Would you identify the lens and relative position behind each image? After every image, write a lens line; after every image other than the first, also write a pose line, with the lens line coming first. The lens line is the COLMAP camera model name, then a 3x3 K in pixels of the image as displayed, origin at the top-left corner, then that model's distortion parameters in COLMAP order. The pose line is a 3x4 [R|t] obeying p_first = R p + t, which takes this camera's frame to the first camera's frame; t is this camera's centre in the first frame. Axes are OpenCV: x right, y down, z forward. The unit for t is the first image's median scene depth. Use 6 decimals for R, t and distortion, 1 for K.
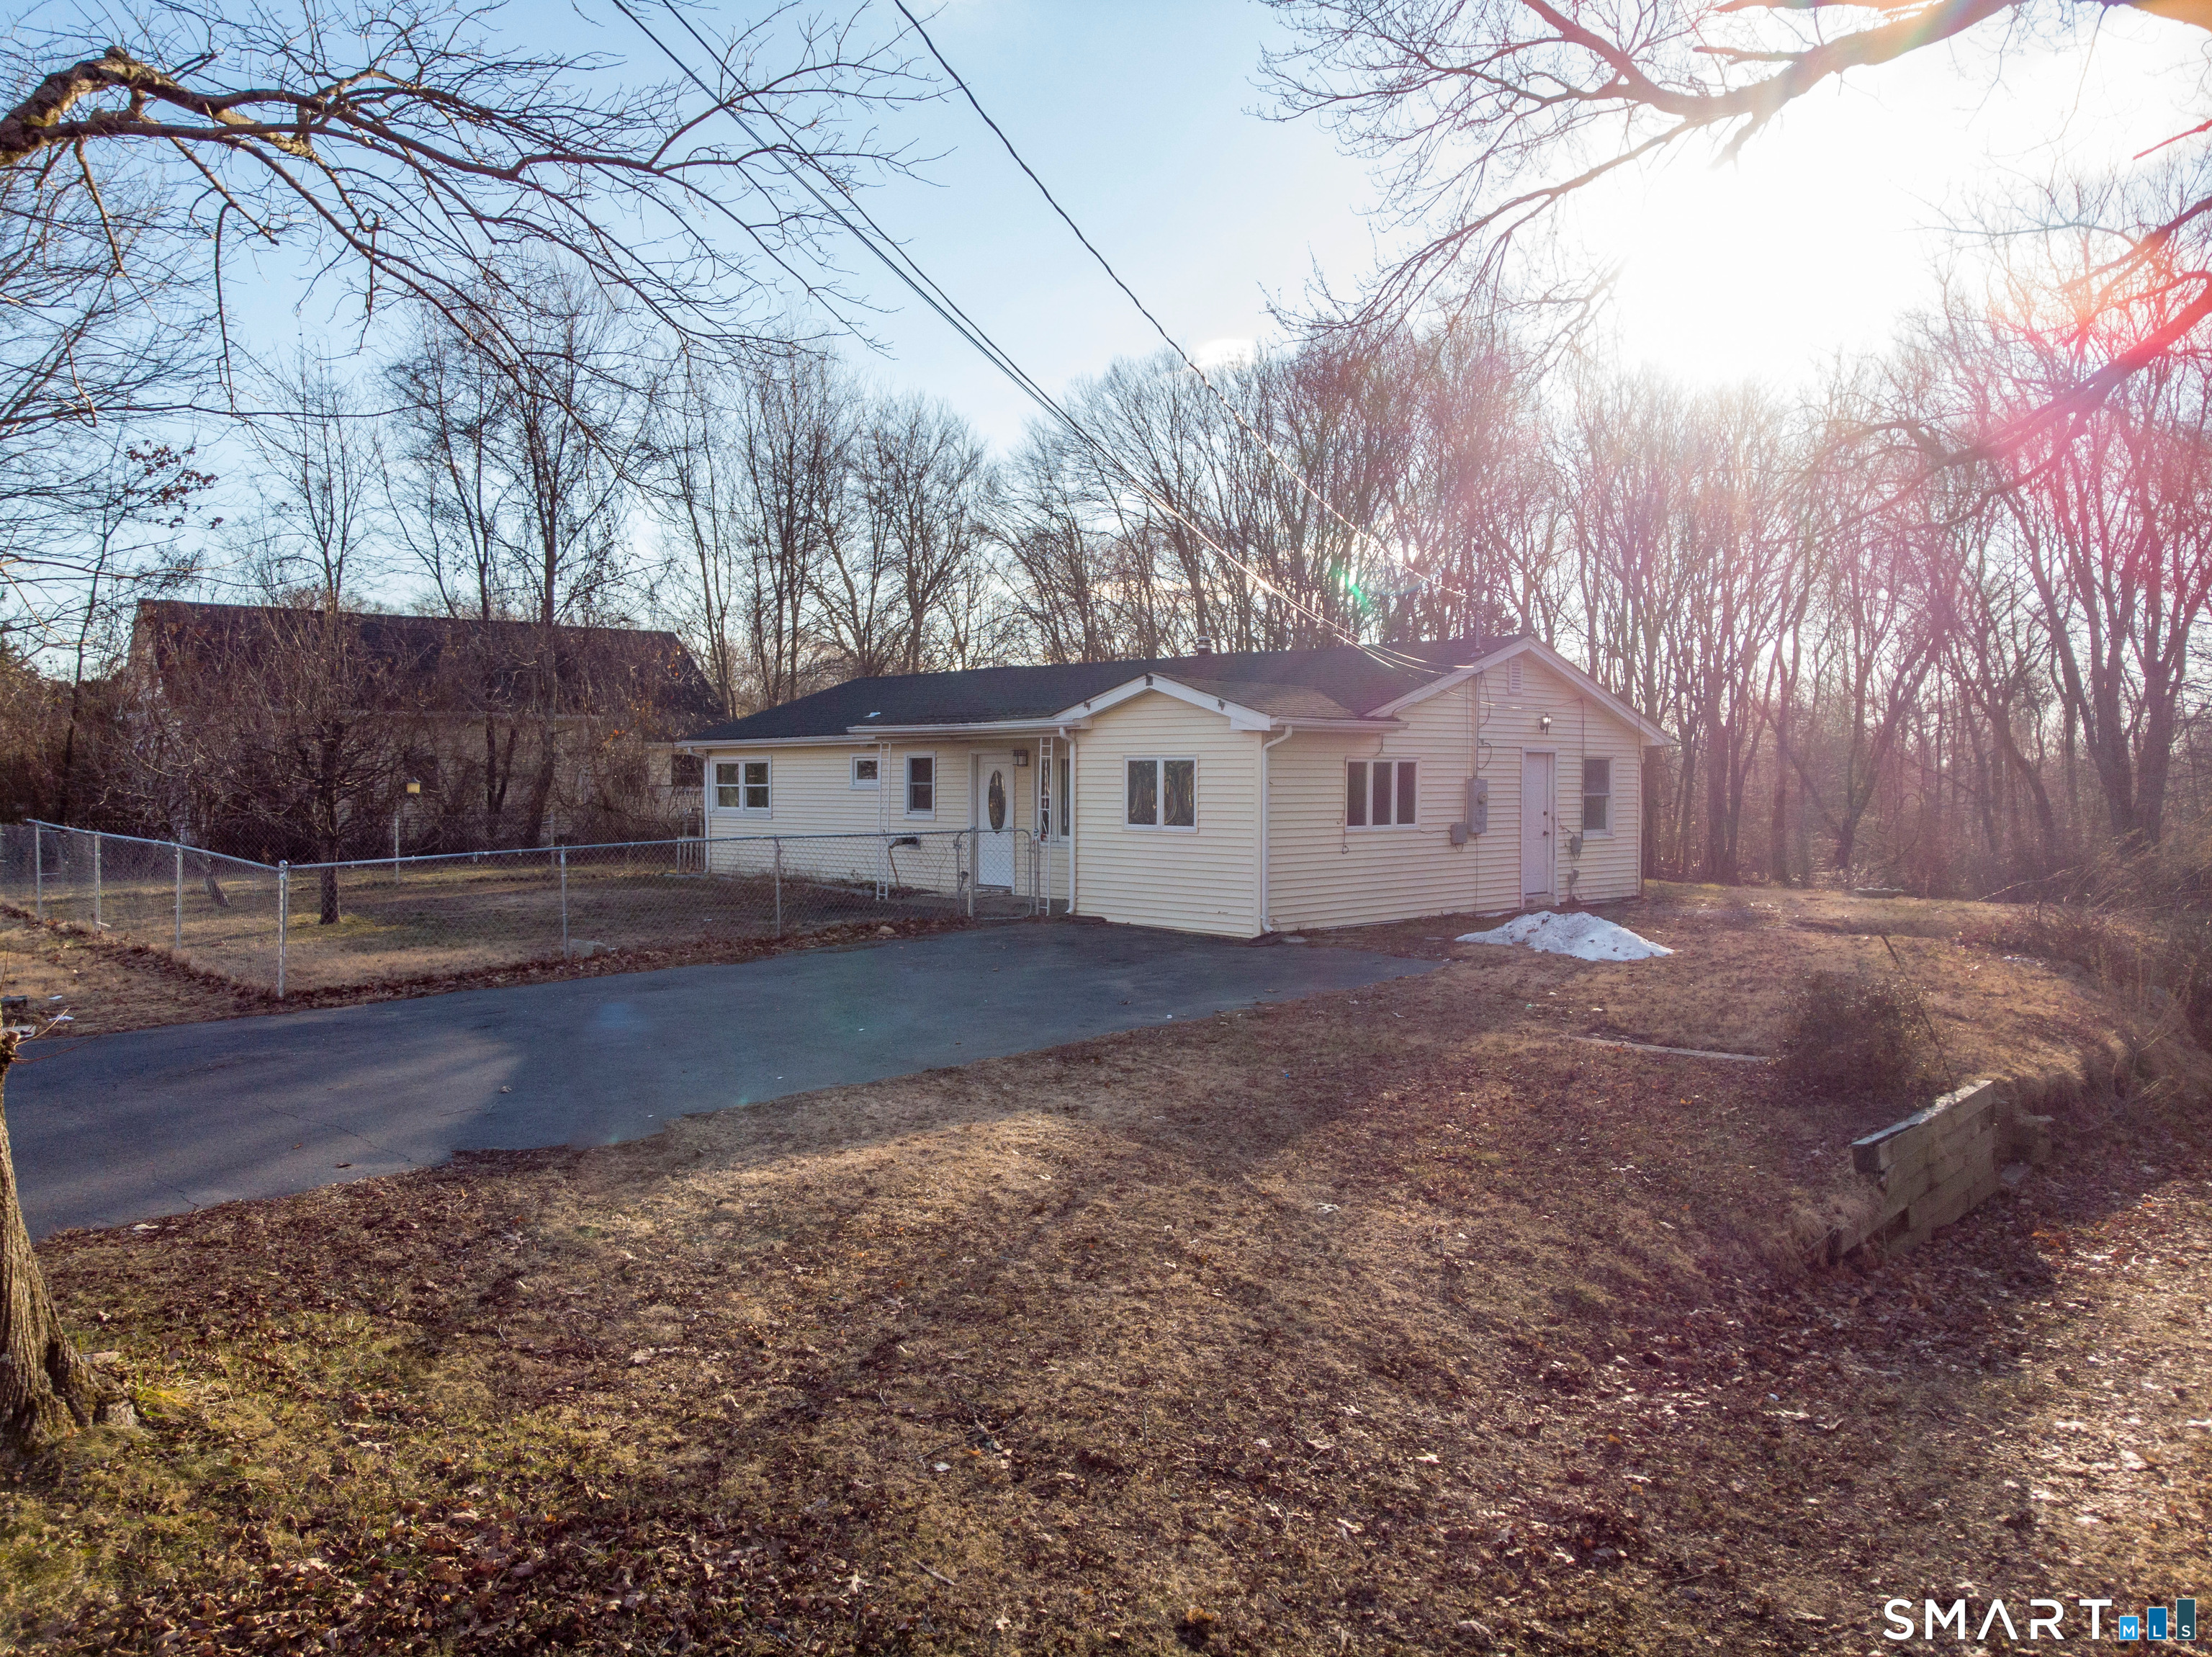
lens RADIAL K [[1638.8, 0, 1106.4], [0, 1638.8, 753.7], [0, 0, 1]] dist [-0.020770, 0.021834]
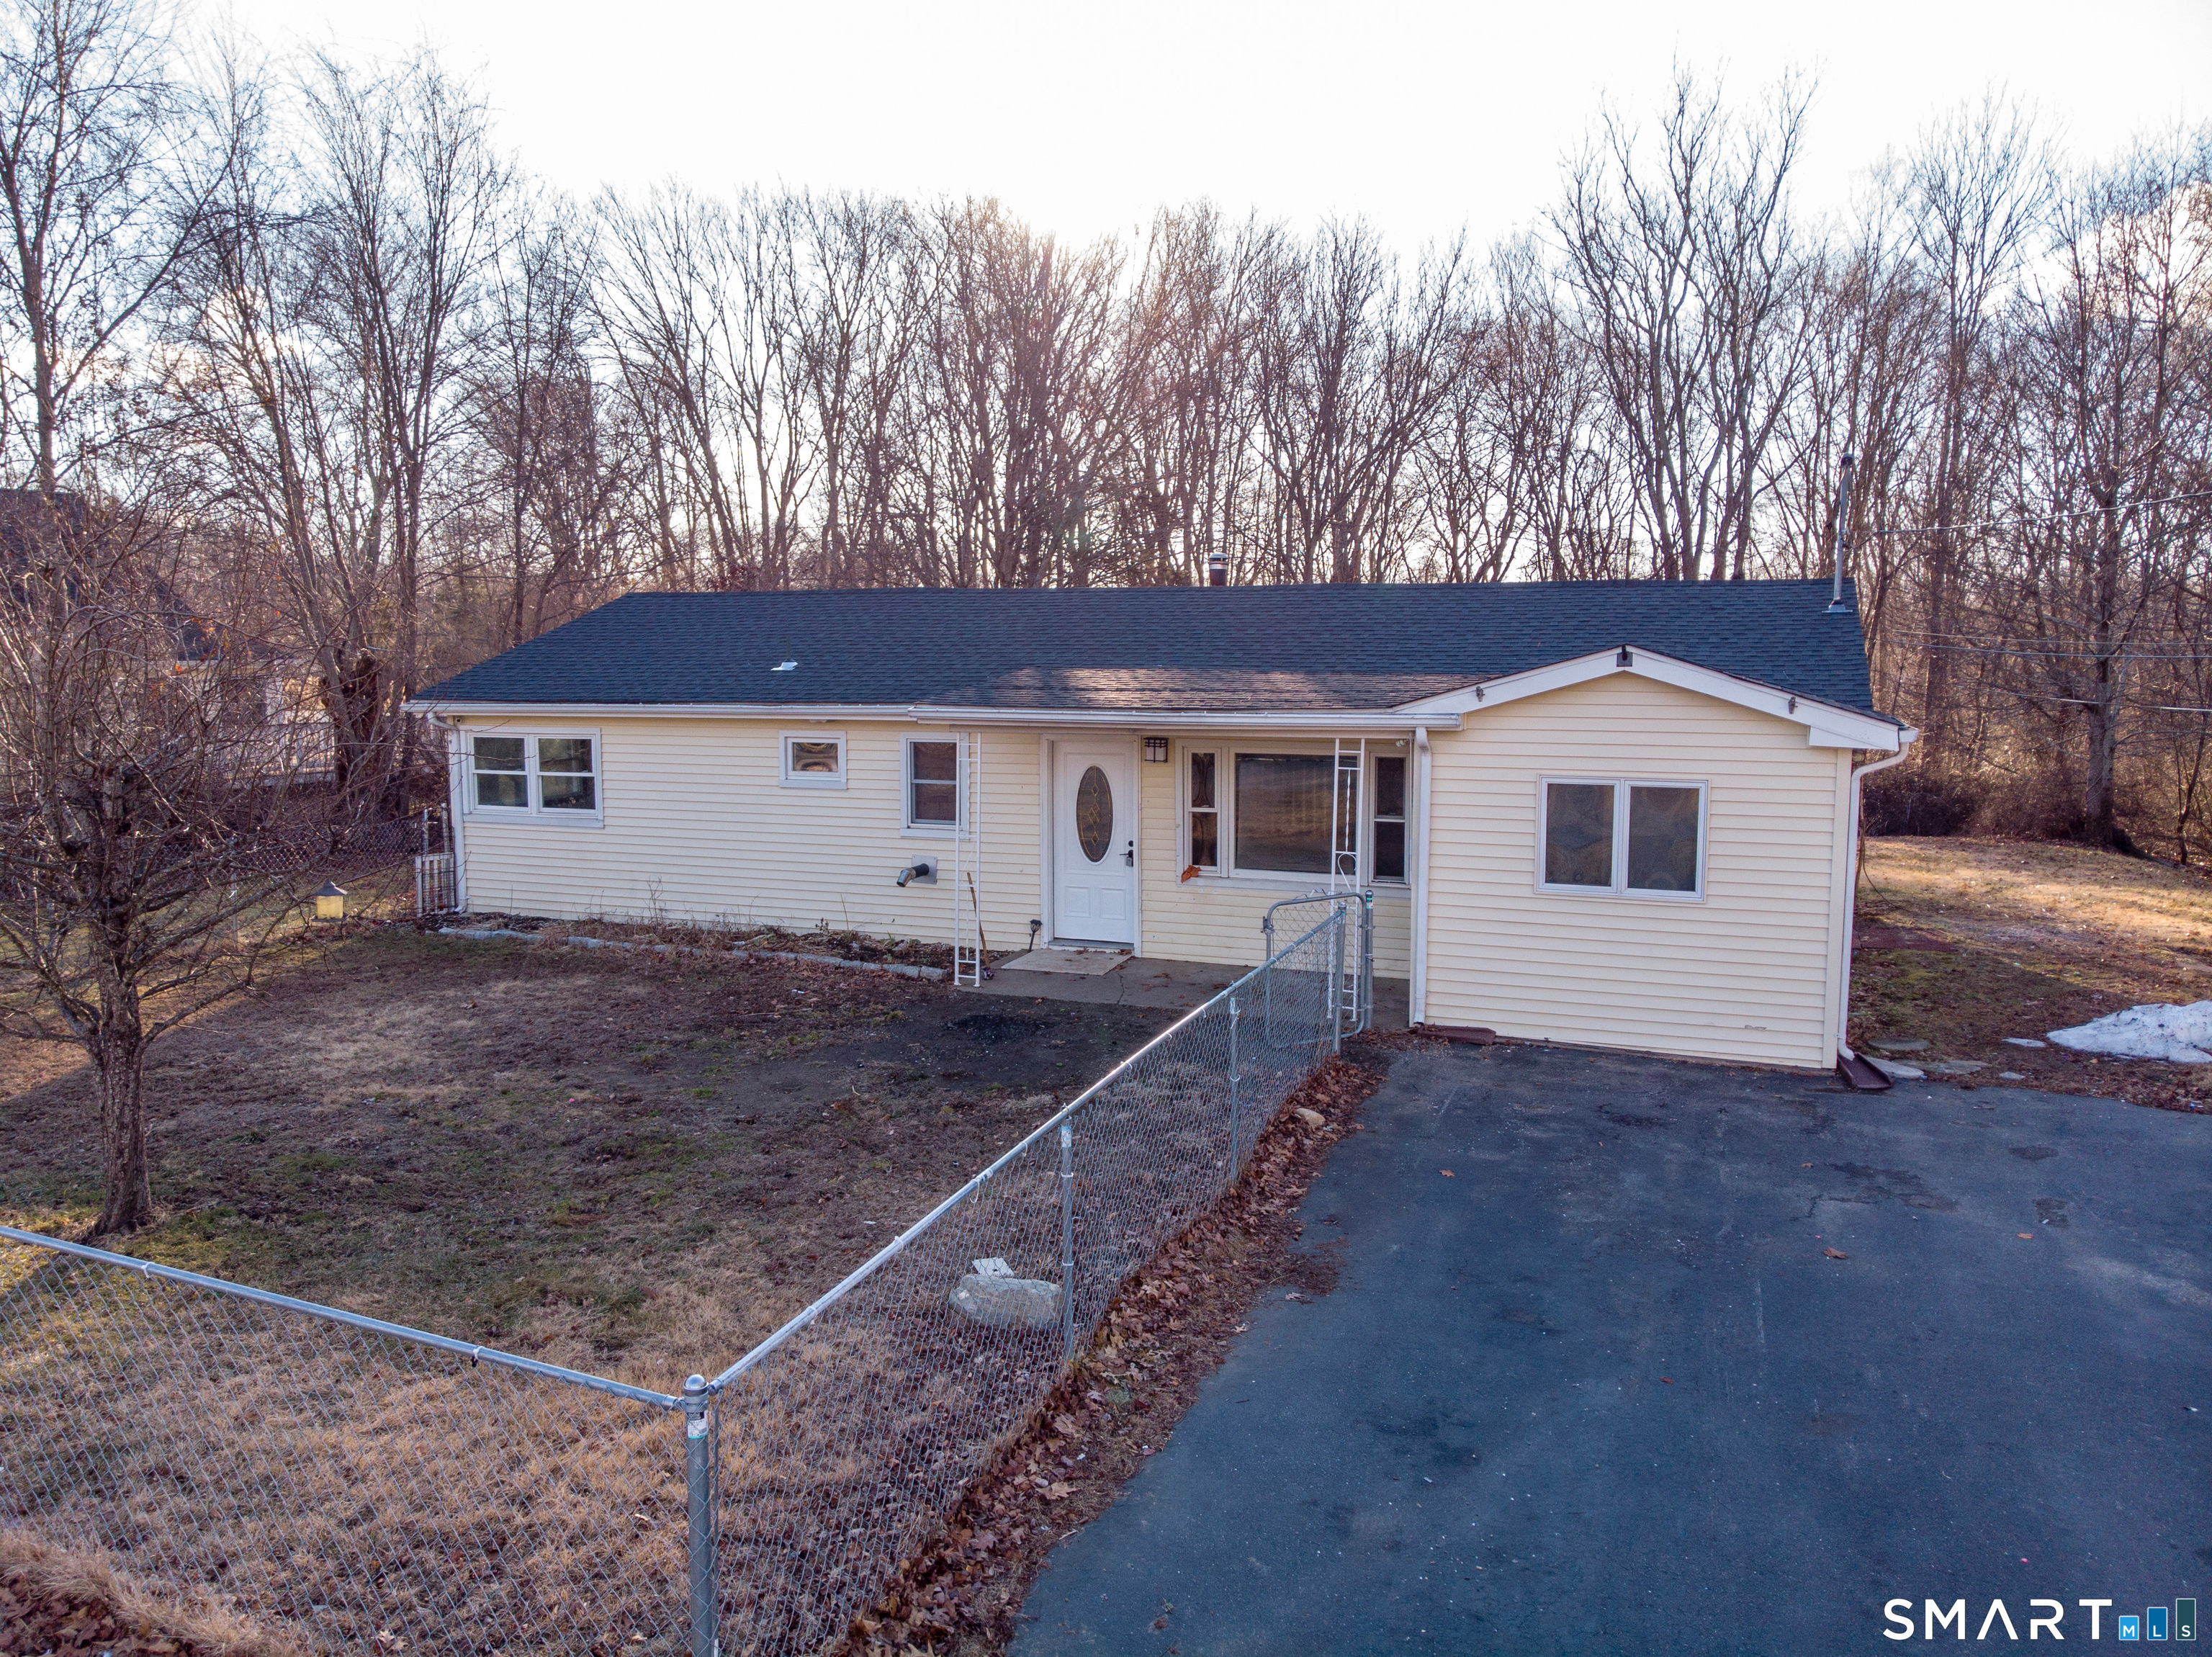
lens RADIAL K [[1638.8, 0, 1104.6], [0, 1638.8, 834.1], [0, 0, 1]] dist [-0.020770, 0.021834]
pose [[0.922156, -0.041908, 0.384541, -0.316440], [-0.005992, 0.992447, 0.122530, -0.042855], [-0.386772, -0.115296, 0.914940, 0.408372]]
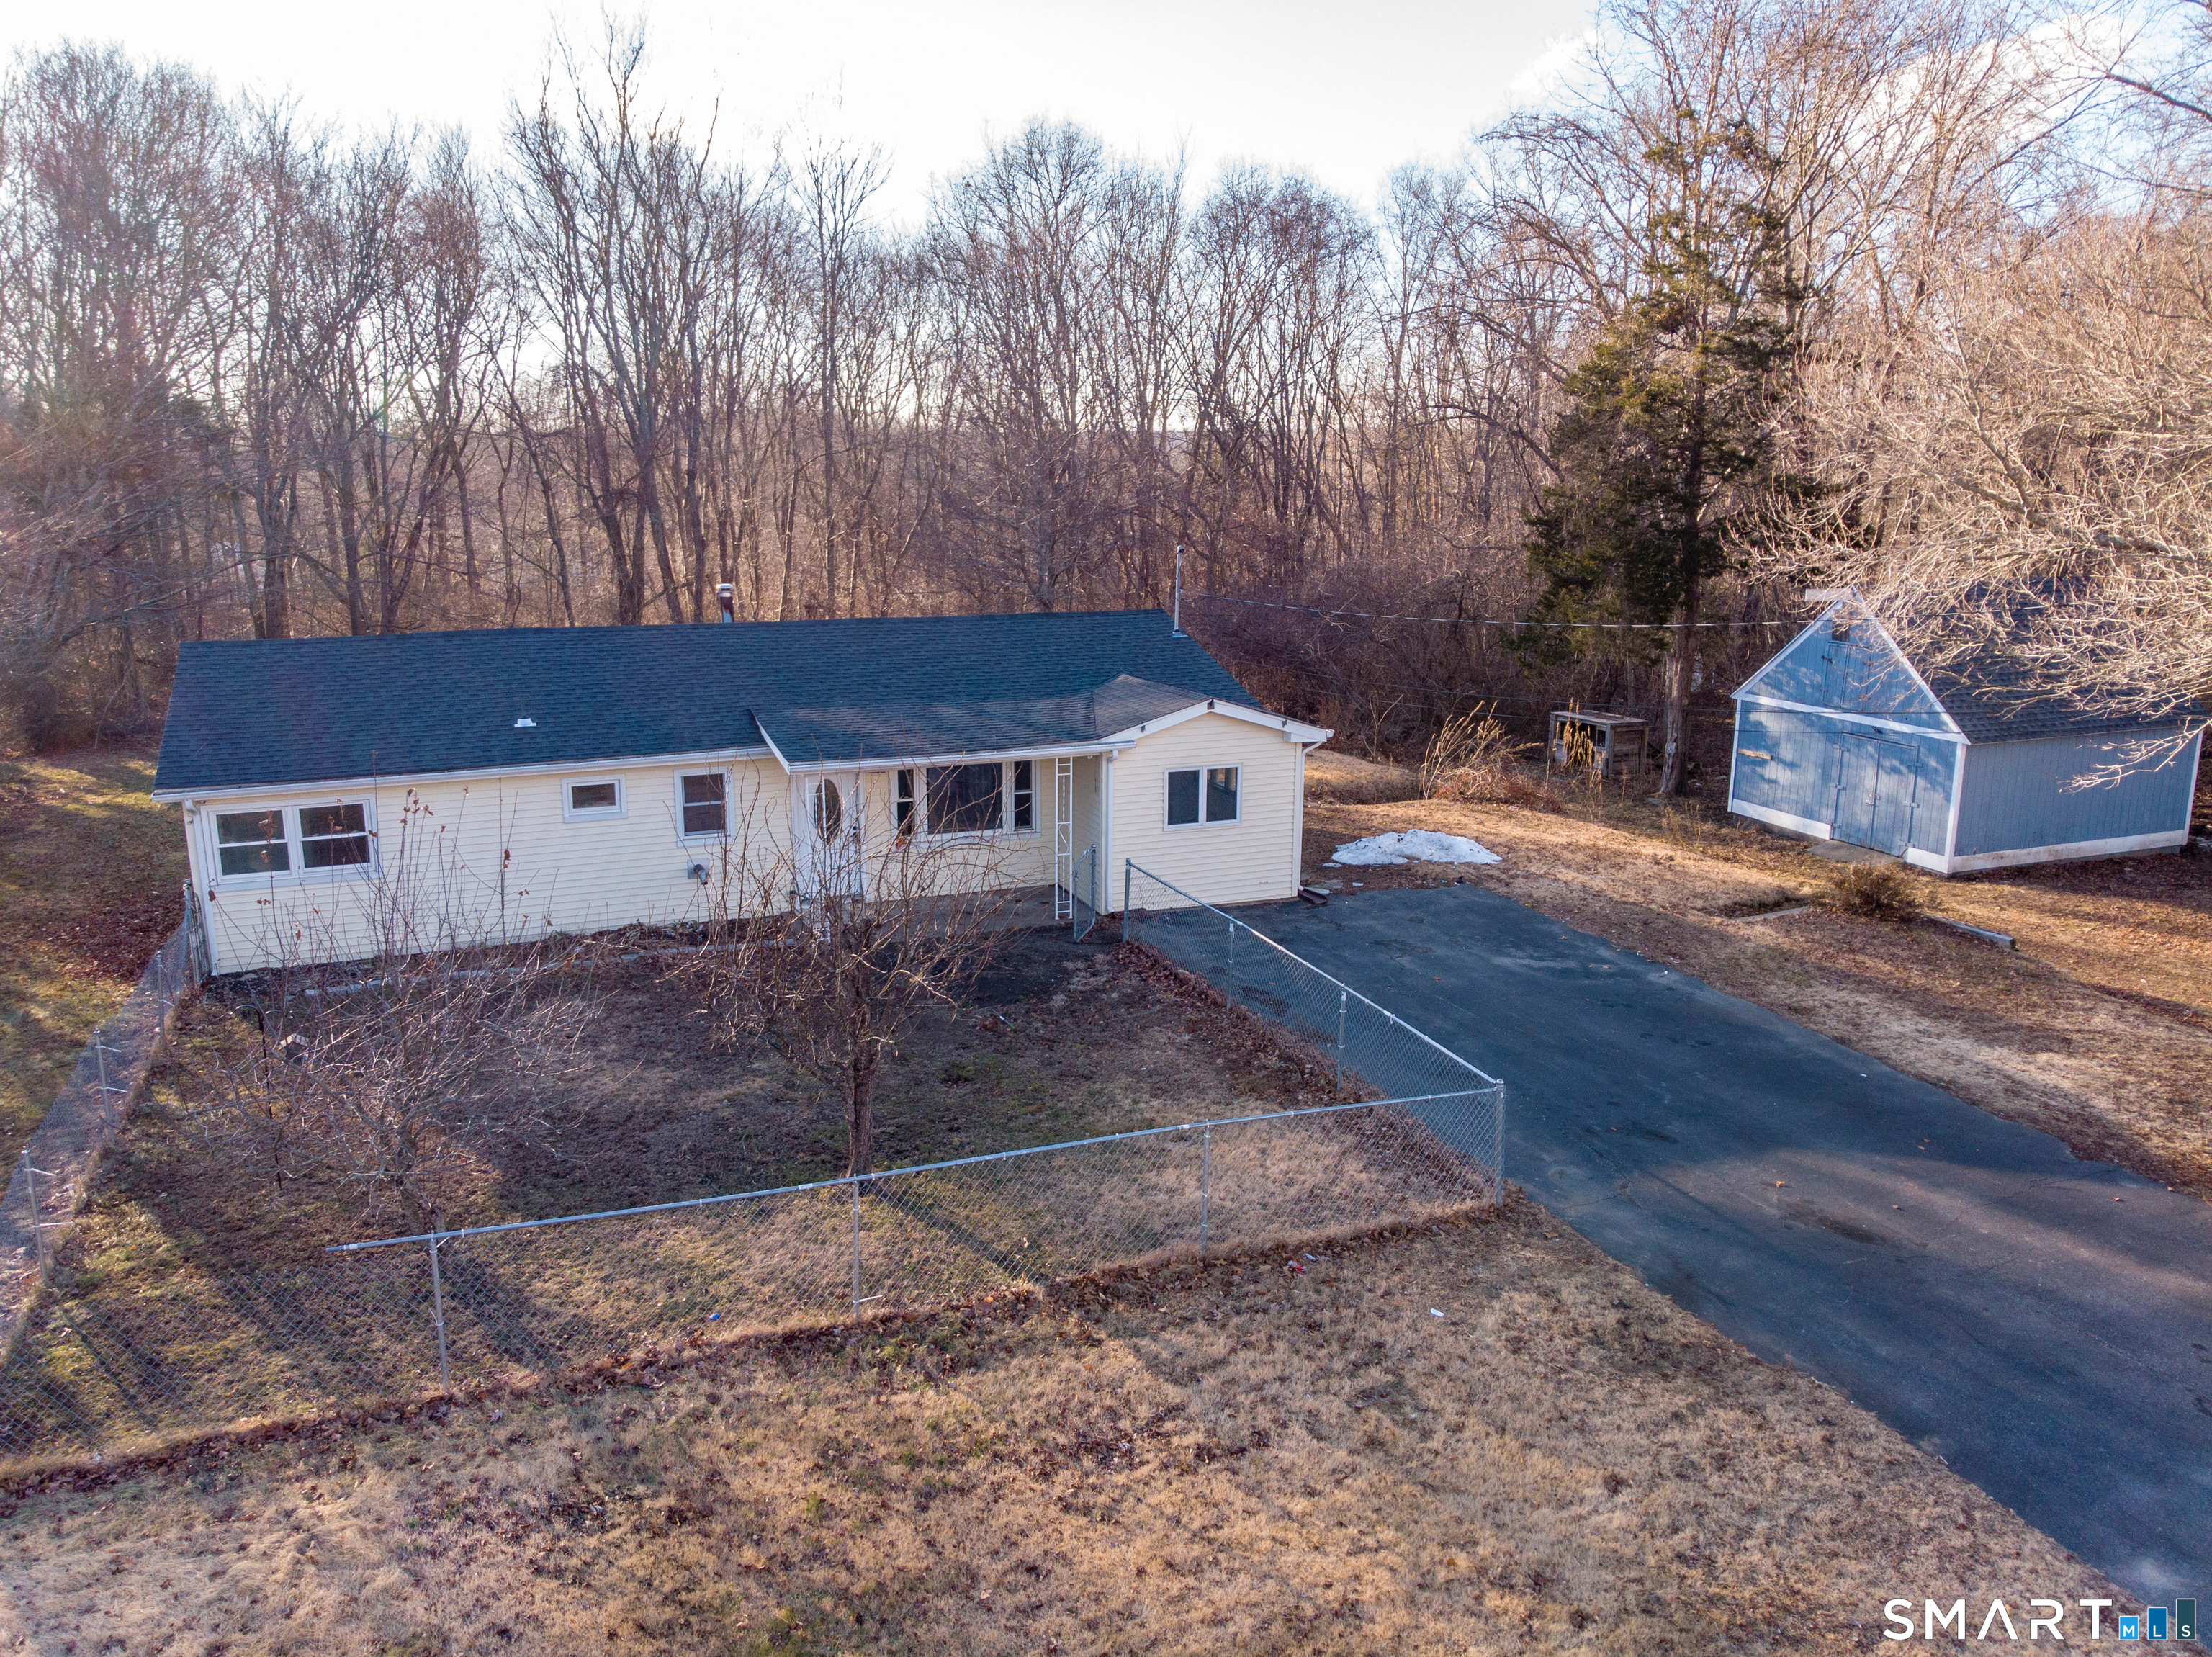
lens RADIAL K [[1638.8, 0, 1097.4], [0, 1638.8, 810.8], [0, 0, 1]] dist [-0.020770, 0.021834]
pose [[0.389634, -0.197955, 0.899444, -0.861001], [-0.014606, 0.975176, 0.220950, -0.183350], [-0.920854, -0.099227, 0.377071, 0.505926]]
